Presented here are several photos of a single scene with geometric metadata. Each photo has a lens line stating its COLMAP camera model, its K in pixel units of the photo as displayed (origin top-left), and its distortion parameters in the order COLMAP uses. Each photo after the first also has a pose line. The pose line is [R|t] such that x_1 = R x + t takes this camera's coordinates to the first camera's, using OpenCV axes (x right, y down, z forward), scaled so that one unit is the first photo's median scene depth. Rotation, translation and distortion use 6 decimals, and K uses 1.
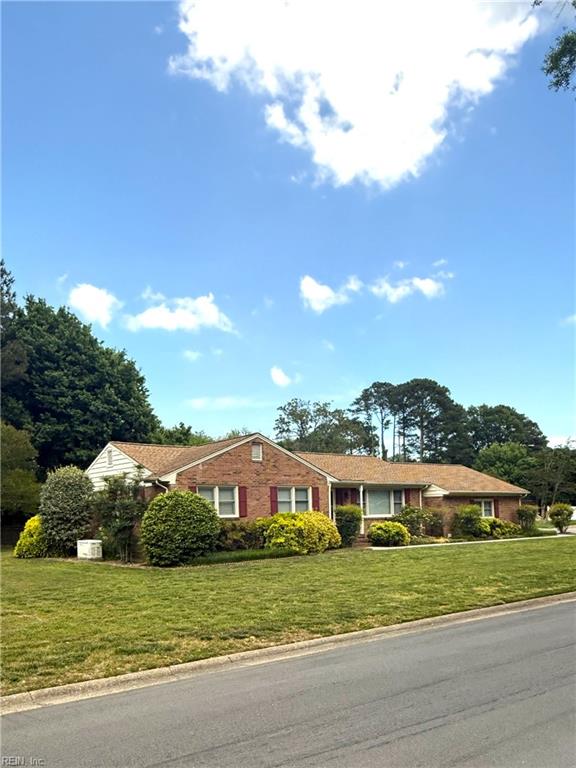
lens RADIAL K [[490.2, 0, 288.0], [0, 490.2, 384.0], [0, 0, 1]] dist [0.003650, 0.000554]
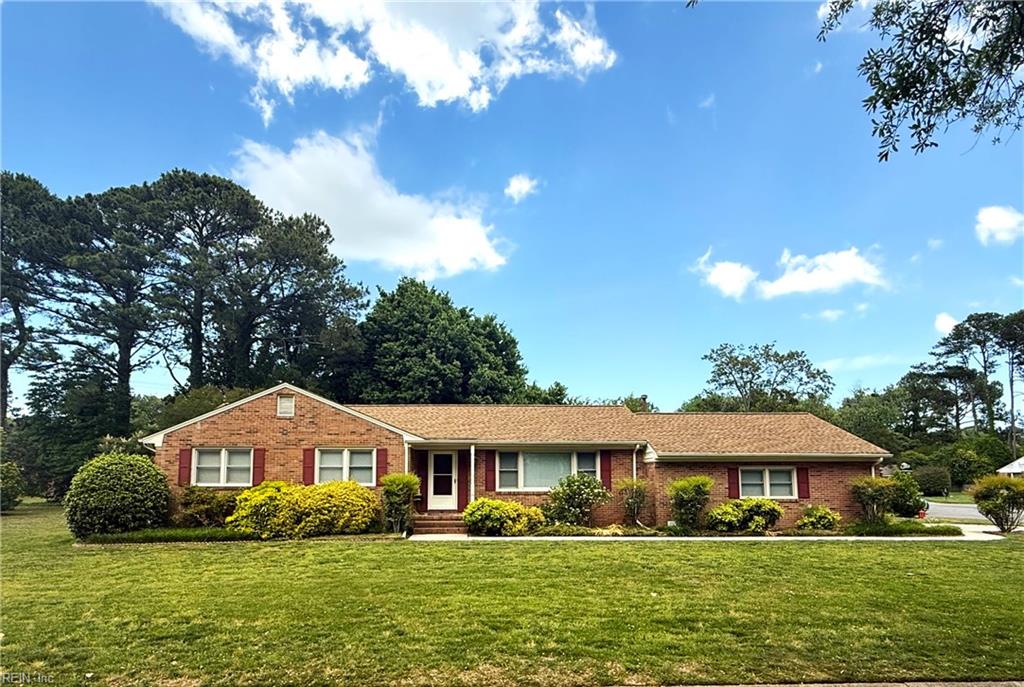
lens RADIAL K [[491.5, 0, 512.0], [0, 491.5, 343.5], [0, 0, 1]] dist [-0.003396, -0.000173]
pose [[0.858326, -0.116232, -0.499767, 0.571094], [0.112272, 0.992946, -0.038110, 0.093228], [0.500672, -0.023399, 0.865321, 0.416626]]
